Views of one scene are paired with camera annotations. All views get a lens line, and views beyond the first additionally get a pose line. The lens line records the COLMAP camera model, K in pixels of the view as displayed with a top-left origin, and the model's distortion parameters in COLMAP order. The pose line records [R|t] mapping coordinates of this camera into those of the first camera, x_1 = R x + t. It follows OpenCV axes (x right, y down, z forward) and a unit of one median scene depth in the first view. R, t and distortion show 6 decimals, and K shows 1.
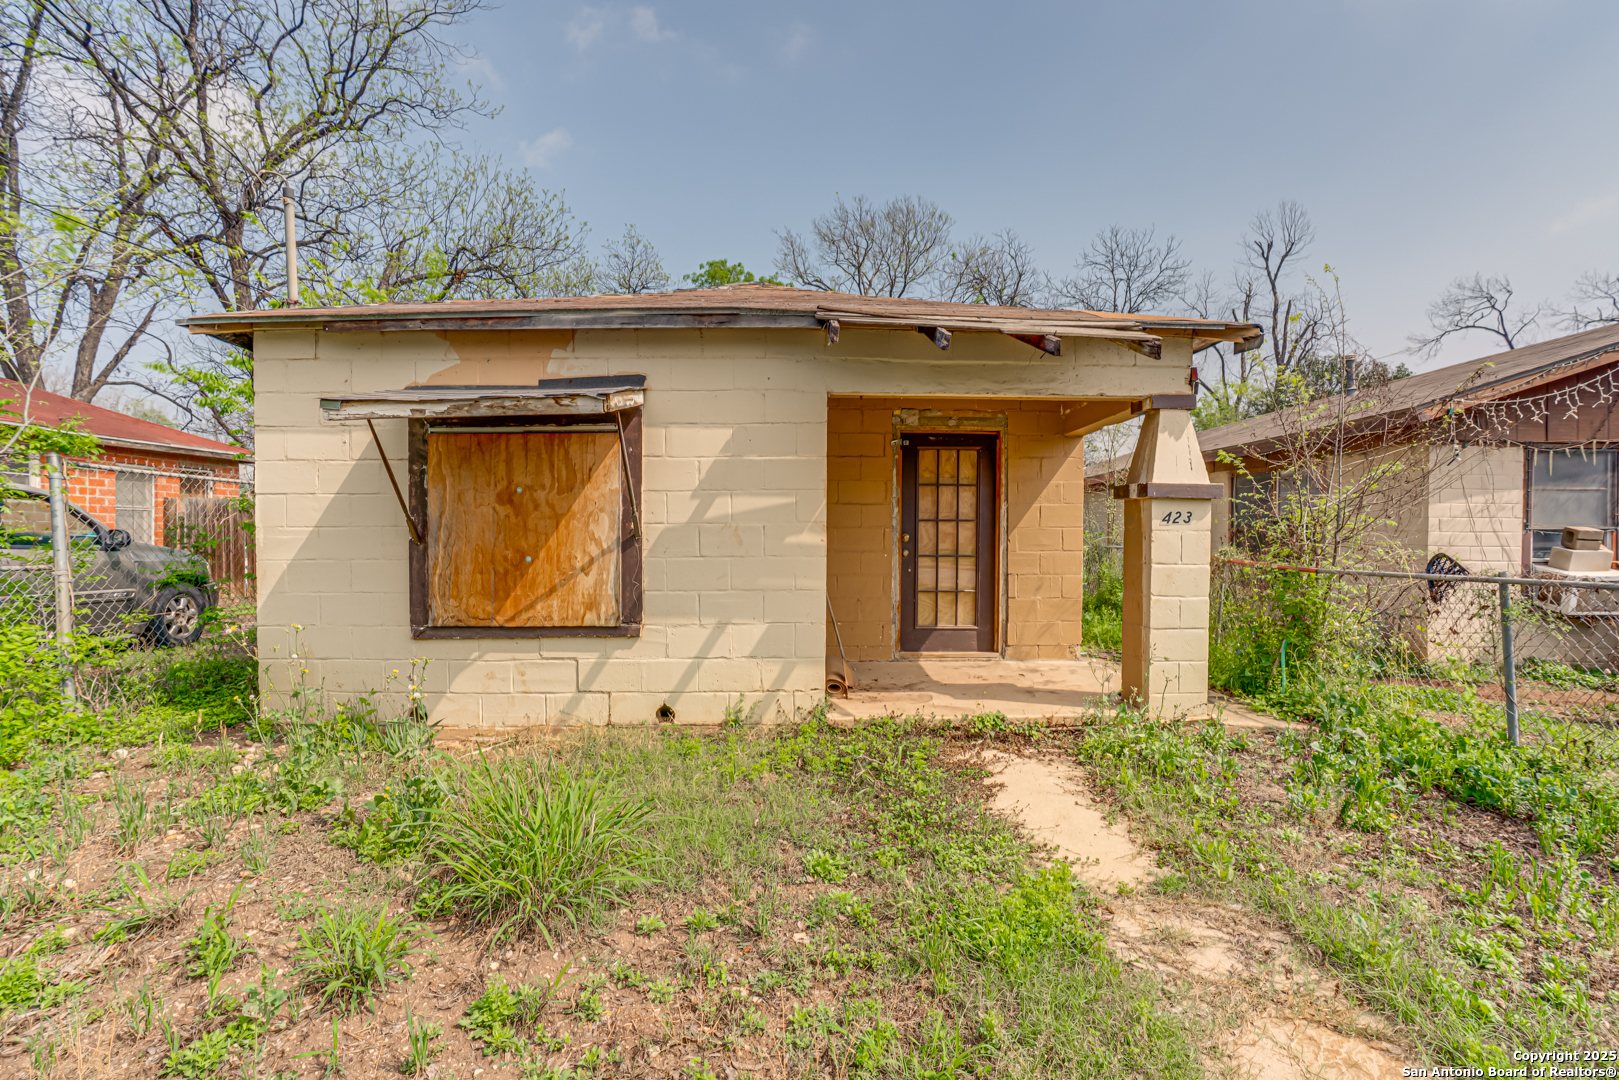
lens RADIAL K [[726.8, 0, 809.5], [0, 726.8, 540.0], [0, 0, 1]] dist [-0.023499, 0.001088]
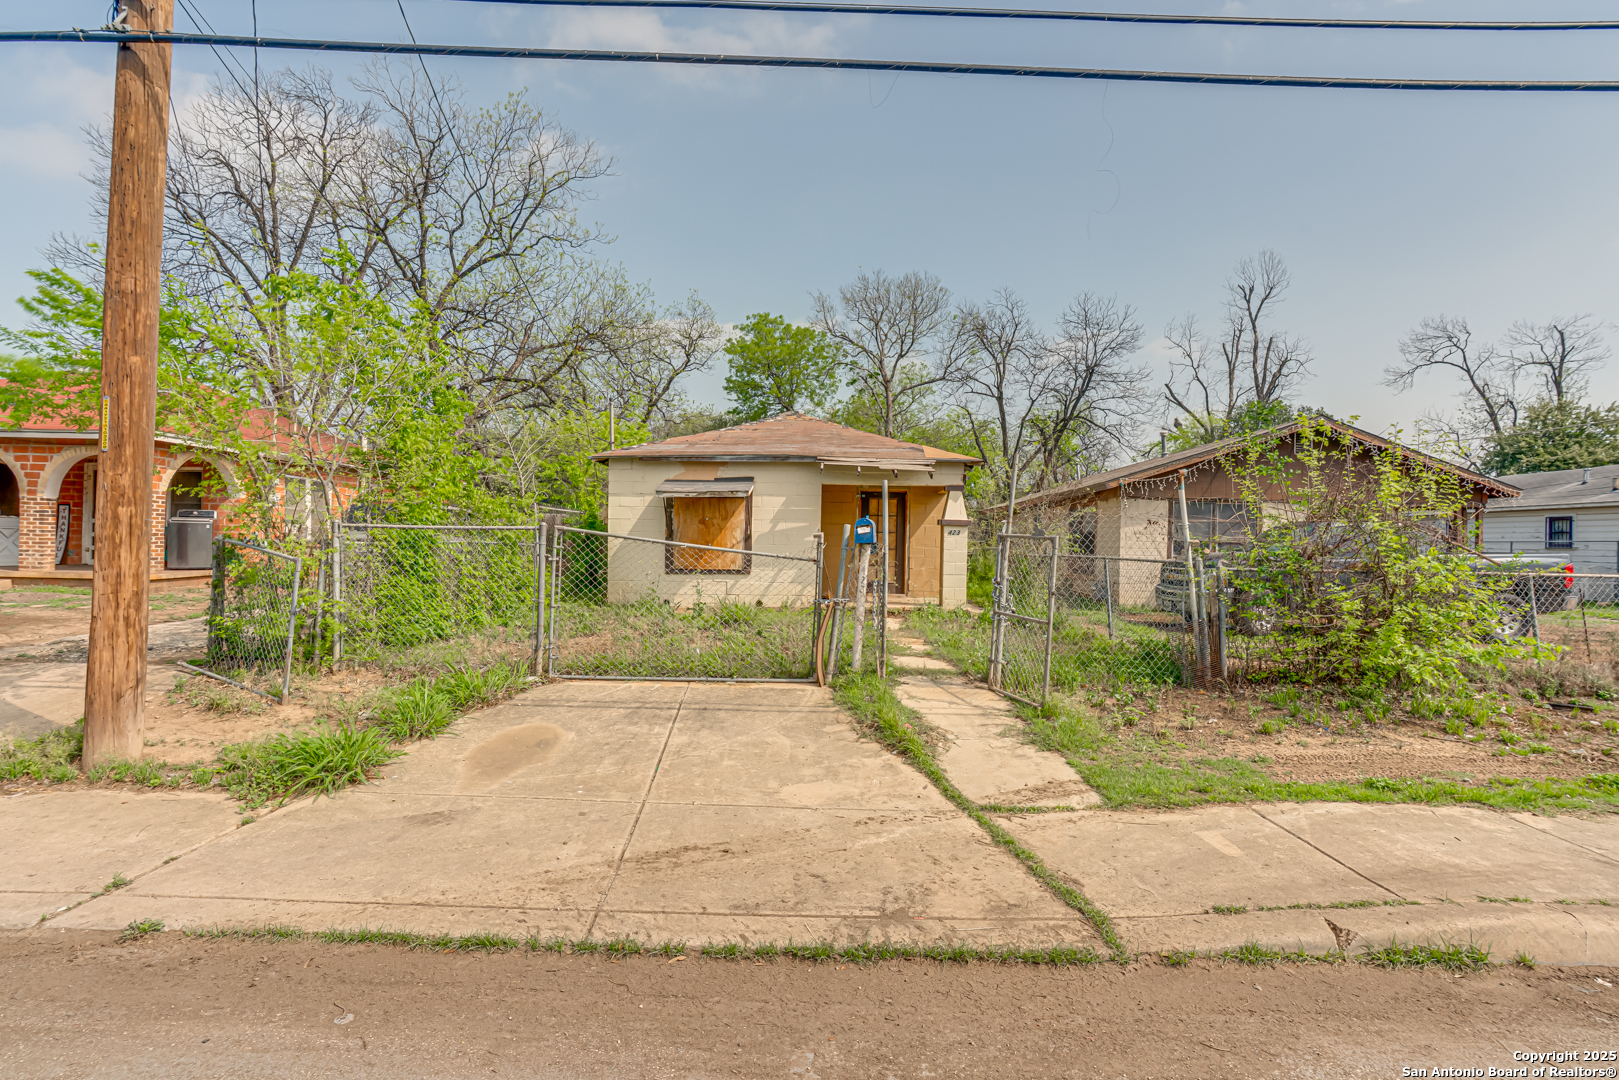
lens RADIAL K [[726.3, 0, 809.5], [0, 726.3, 540.0], [0, 0, 1]] dist [-0.050354, 0.021542]
pose [[0.998907, 0.014928, -0.044296, 0.071768], [-0.015394, 0.999829, -0.010205, 0.021712], [0.044136, 0.010875, 0.998966, -1.169920]]
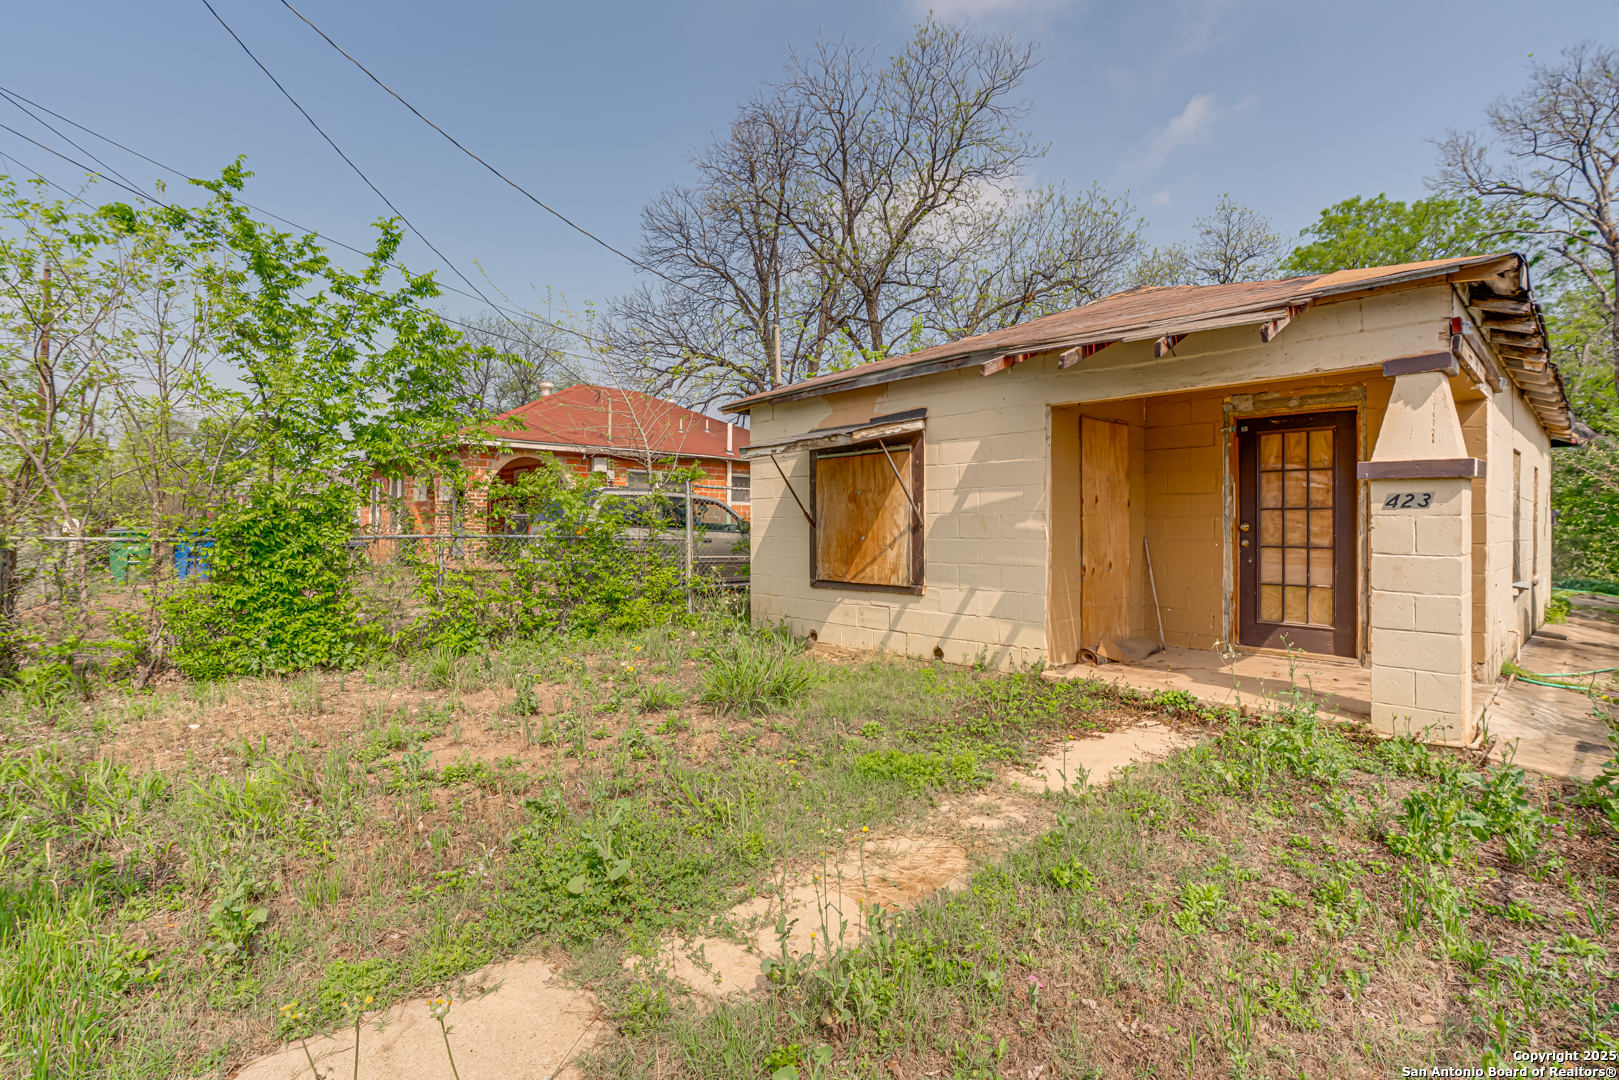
lens RADIAL K [[755.8, 0, 805.6], [0, 755.8, 515.8], [0, 0, 1]] dist [-0.038587, 0.000259]
pose [[0.661321, -0.008434, -0.750055, 0.491260], [-0.012623, 0.999670, -0.022370, 0.011359], [0.749997, 0.024262, 0.660997, -0.090158]]
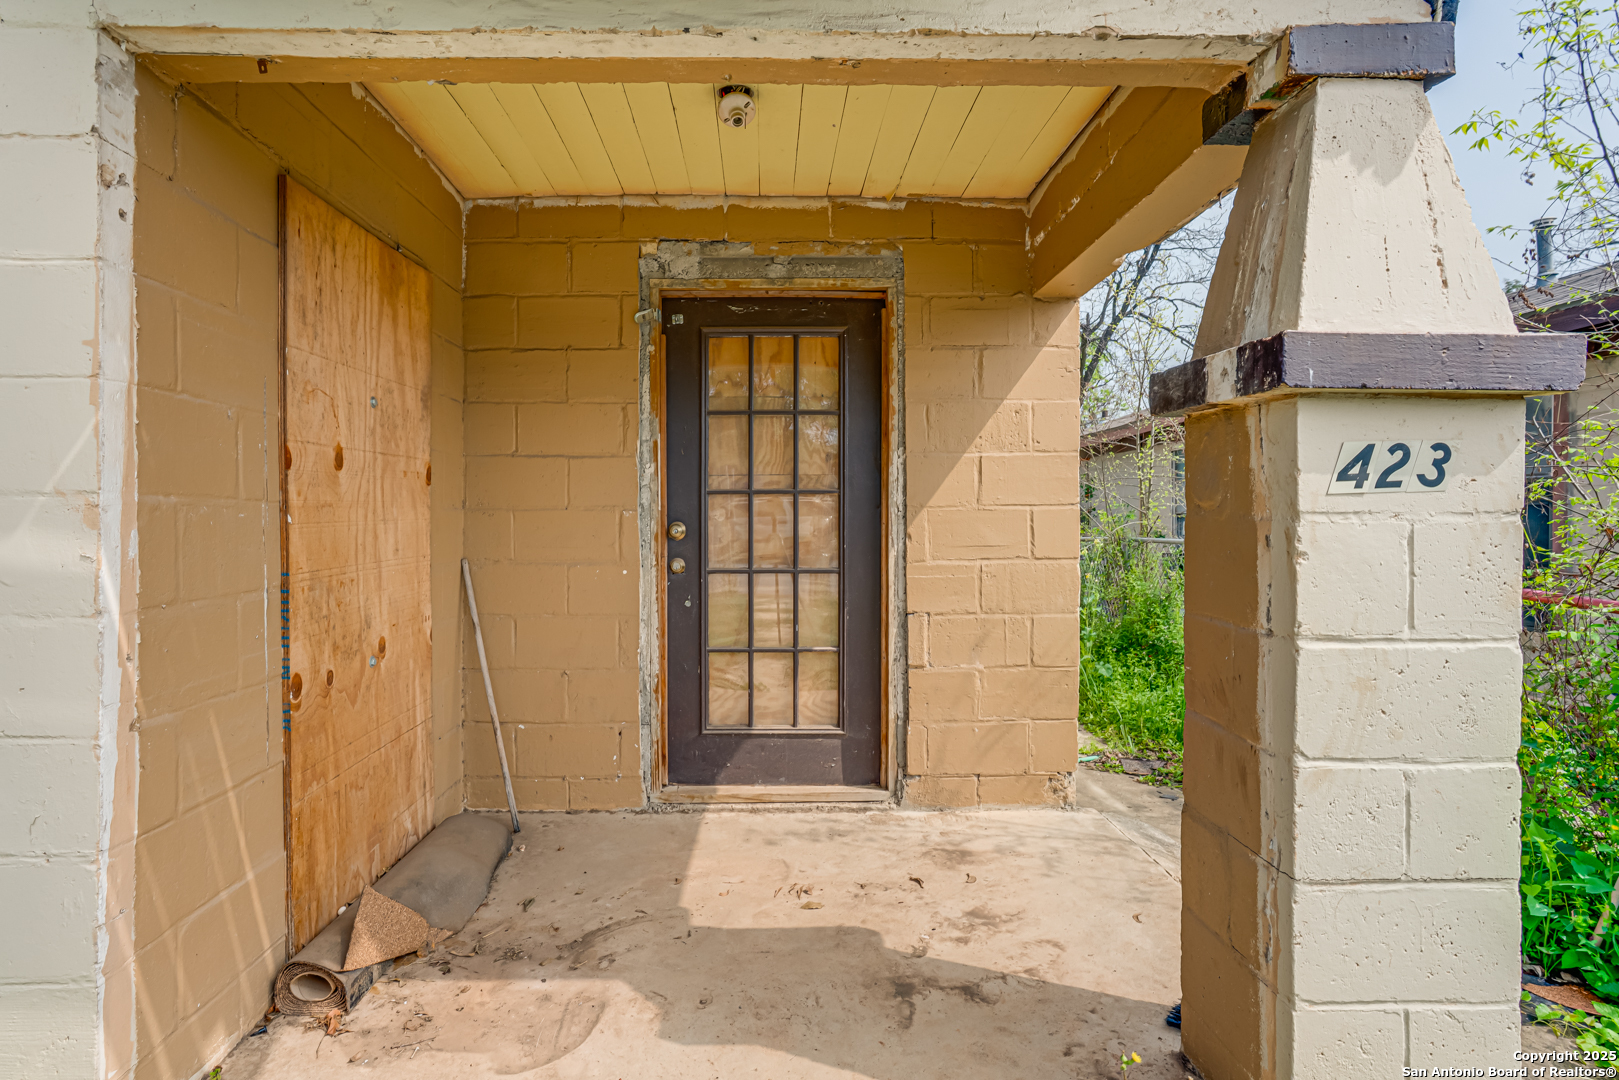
lens RADIAL K [[849.9, 0, 761.1], [0, 849.9, 513.1], [0, 0, 1]] dist [-0.003278, 0.000135]
pose [[0.999519, -0.006106, -0.030398, 0.200816], [0.005756, 0.999916, -0.011611, -0.007865], [0.030466, 0.011430, 0.999470, 0.480150]]
